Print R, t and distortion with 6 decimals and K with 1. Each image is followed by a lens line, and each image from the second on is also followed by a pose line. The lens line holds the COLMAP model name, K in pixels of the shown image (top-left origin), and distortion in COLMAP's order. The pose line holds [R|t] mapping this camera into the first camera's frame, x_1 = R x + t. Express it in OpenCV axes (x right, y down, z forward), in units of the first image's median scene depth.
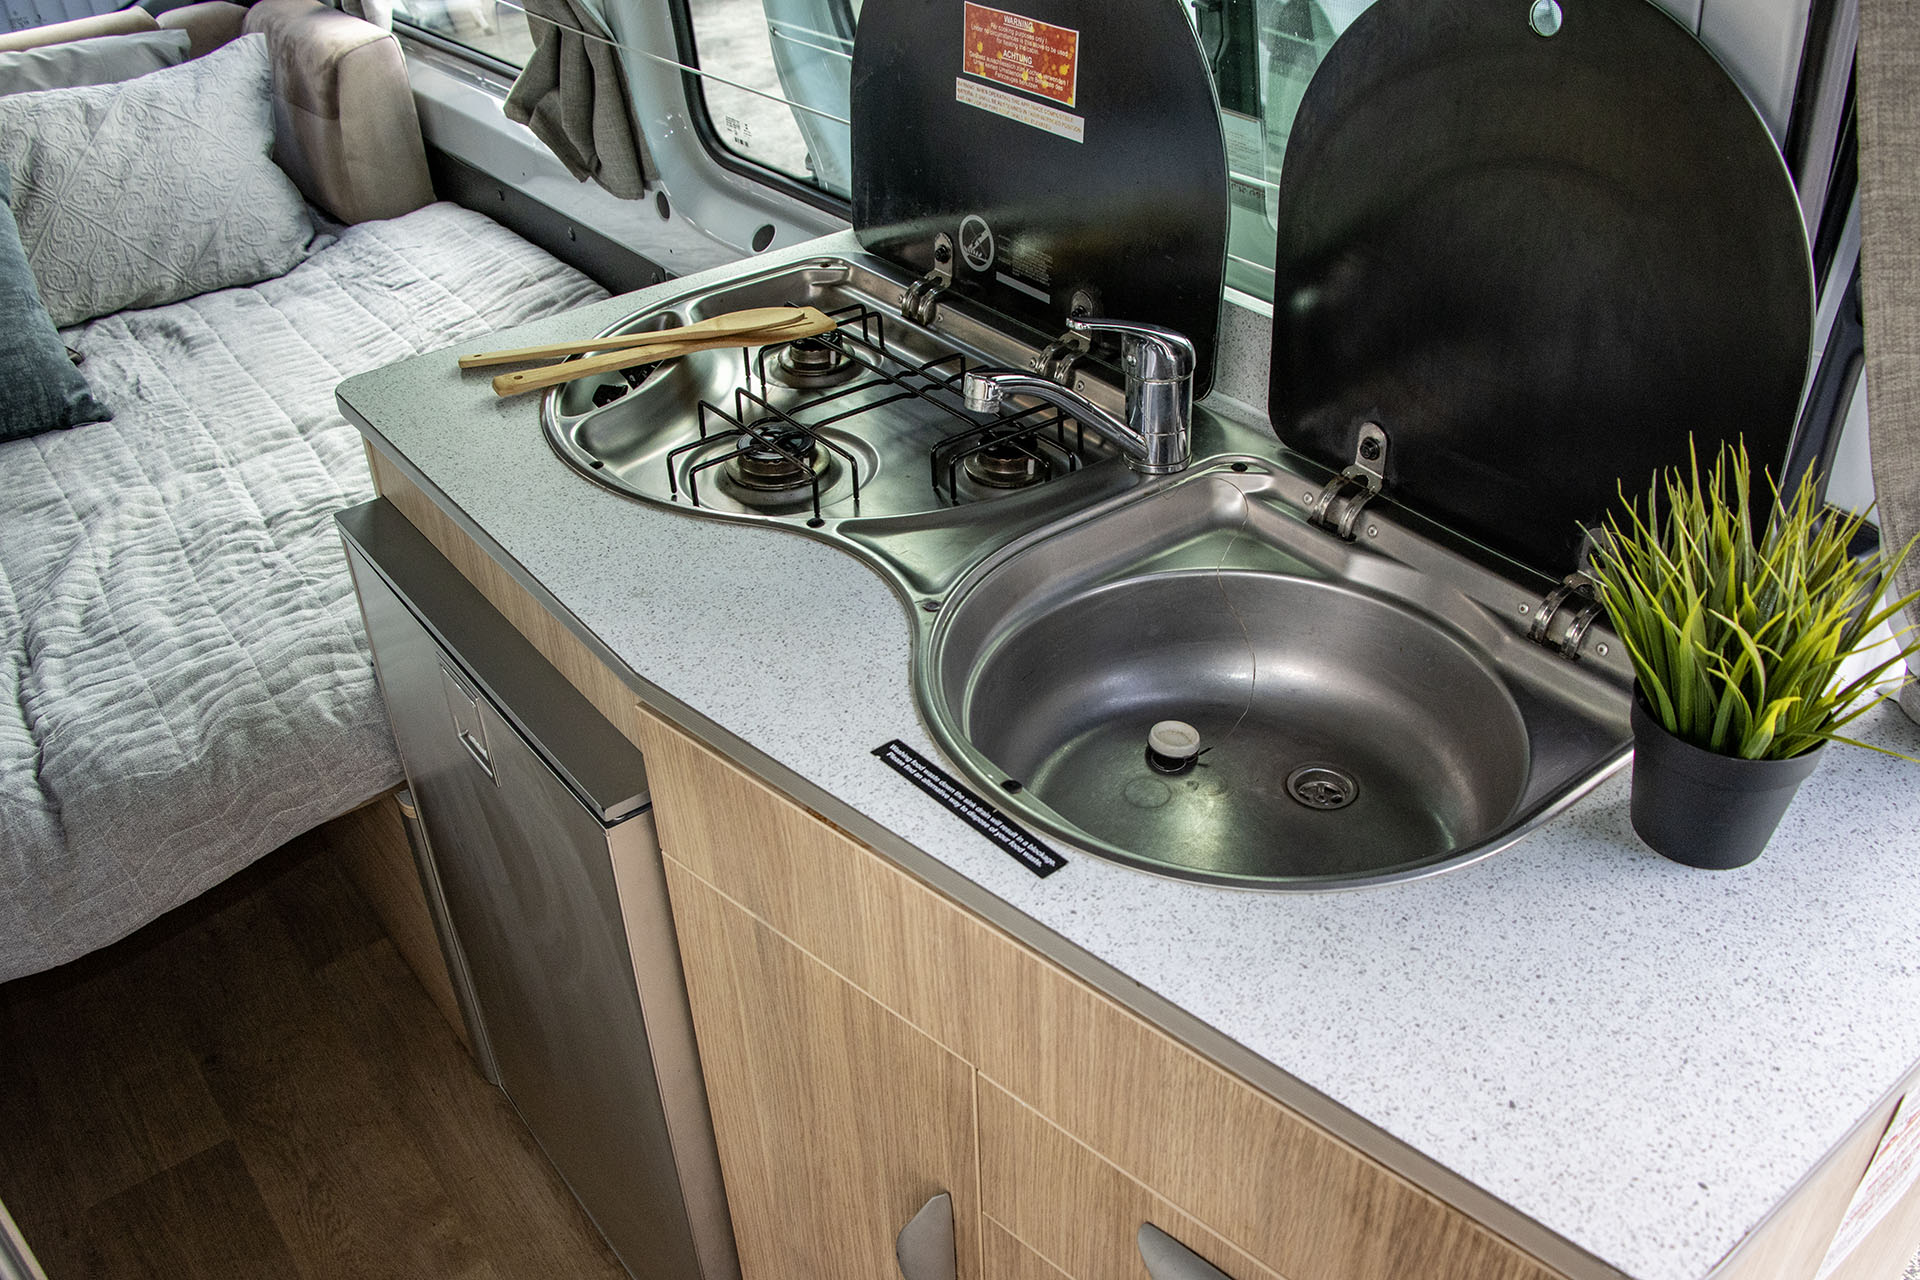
lens RADIAL K [[1629.1, 0, 964.6], [0, 1629.1, 664.7], [0, 0, 1]] dist [-0.184955, 0.152625]
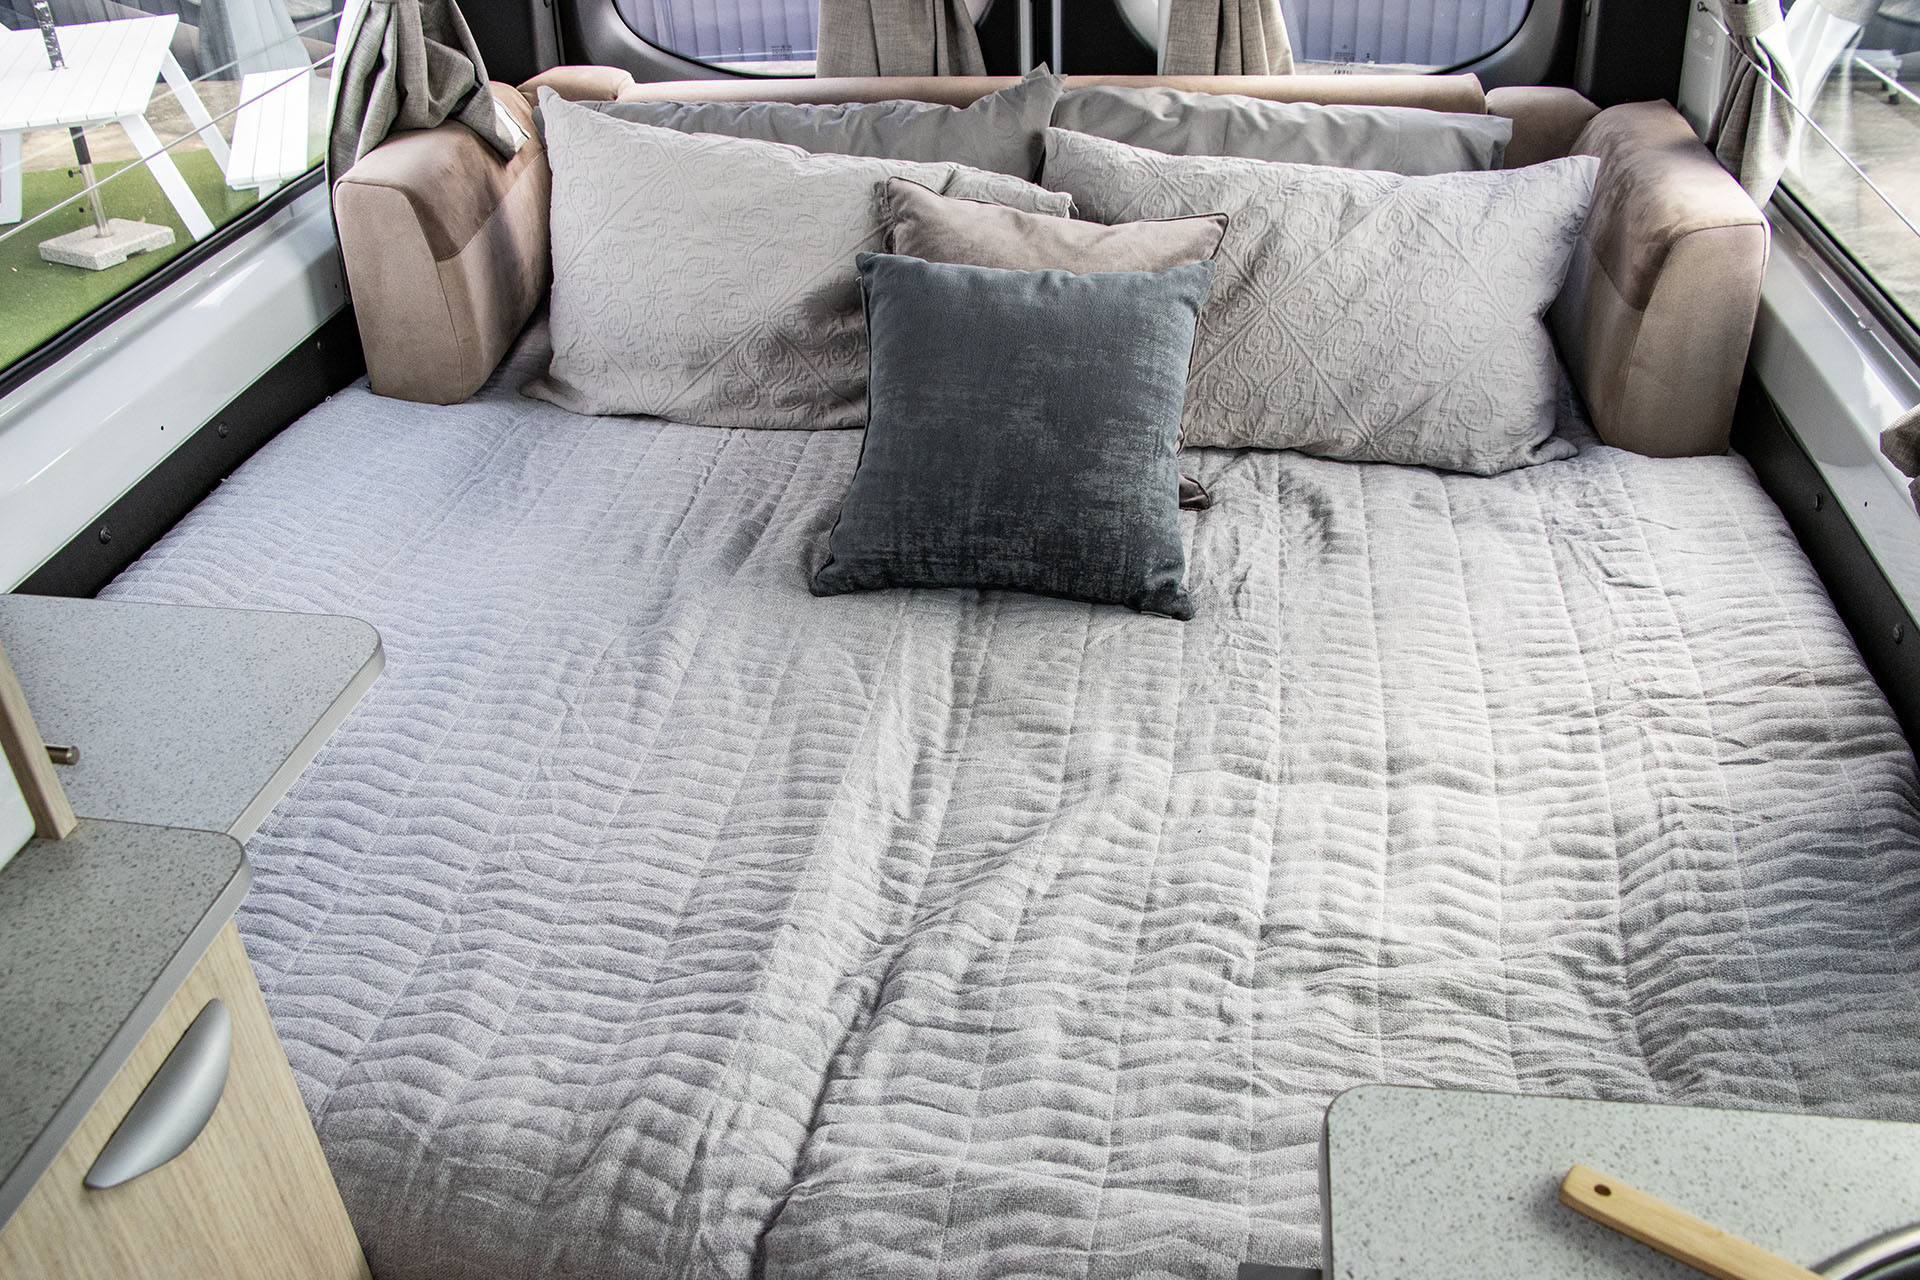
lens RADIAL K [[1629.1, 0, 964.6], [0, 1629.1, 664.7], [0, 0, 1]] dist [-0.184955, 0.152625]
pose [[0.694968, 0.412170, -0.589182, -0.143451], [-0.404651, 0.901519, 0.153364, -0.216837], [0.594371, 0.131830, 0.793312, 0.301929]]
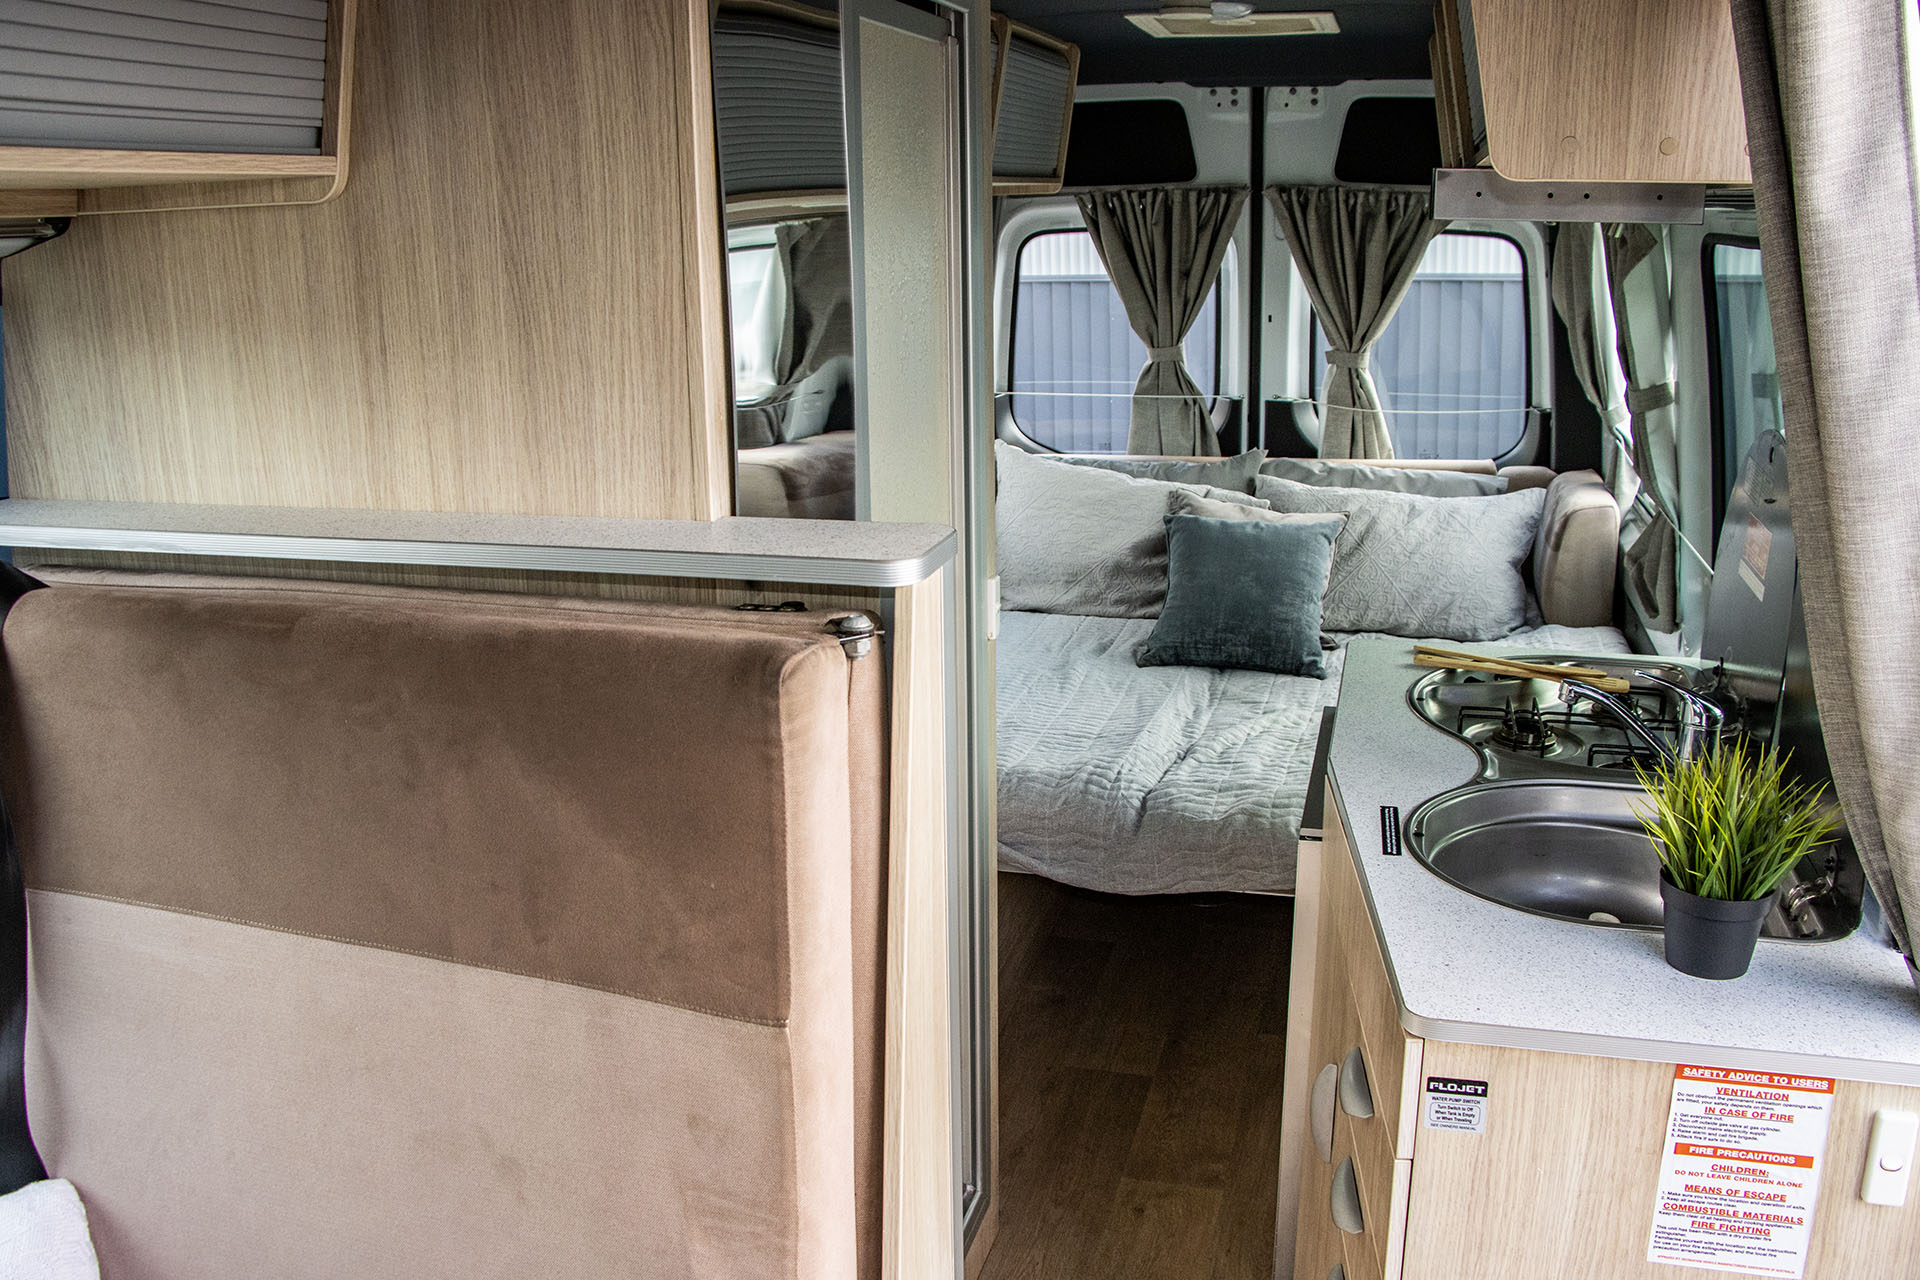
lens RADIAL K [[1629.1, 0, 964.6], [0, 1629.1, 664.7], [0, 0, 1]] dist [-0.184955, 0.152625]
pose [[0.601219, 0.240361, -0.762078, 0.474748], [-0.456616, 0.885988, -0.080792, 0.126626], [0.655772, 0.396551, 0.642425, -0.292158]]
